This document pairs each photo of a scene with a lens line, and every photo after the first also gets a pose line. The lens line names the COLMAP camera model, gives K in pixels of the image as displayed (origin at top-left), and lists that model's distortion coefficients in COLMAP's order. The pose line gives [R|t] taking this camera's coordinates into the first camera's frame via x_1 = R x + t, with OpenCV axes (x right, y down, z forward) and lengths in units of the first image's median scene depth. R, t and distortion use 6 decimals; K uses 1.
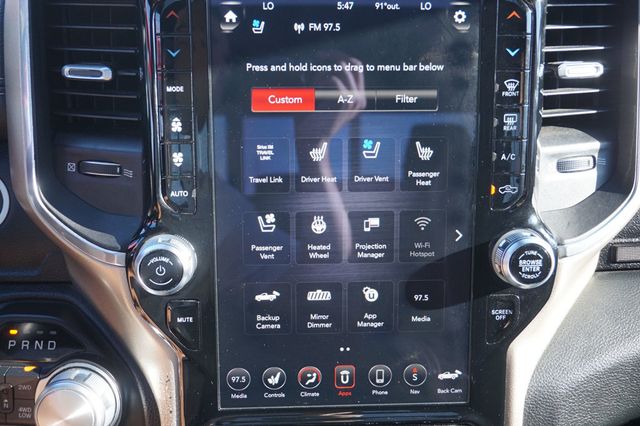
lens RADIAL K [[722.0, 0, 319.6], [0, 722.0, 214.1], [0, 0, 1]] dist [-0.006860, 0.000000]
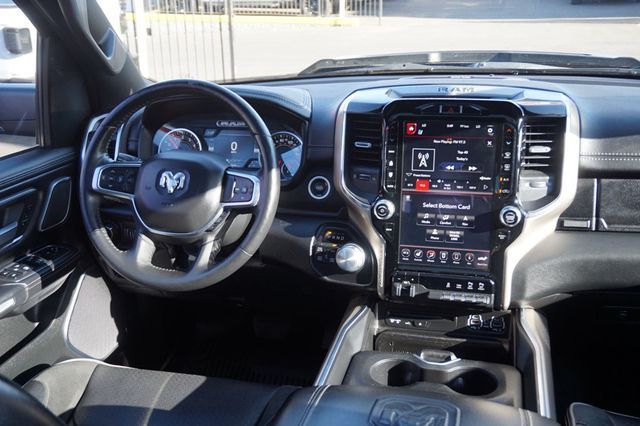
lens RADIAL K [[656.3, 0, 315.8], [0, 656.3, 217.3], [0, 0, 1]] dist [-0.019611, 0.000000]
pose [[0.949639, 0.067355, -0.306022, 0.334623], [-0.081584, 0.996089, -0.033931, 0.206417], [0.302539, 0.057189, 0.951420, -1.585378]]
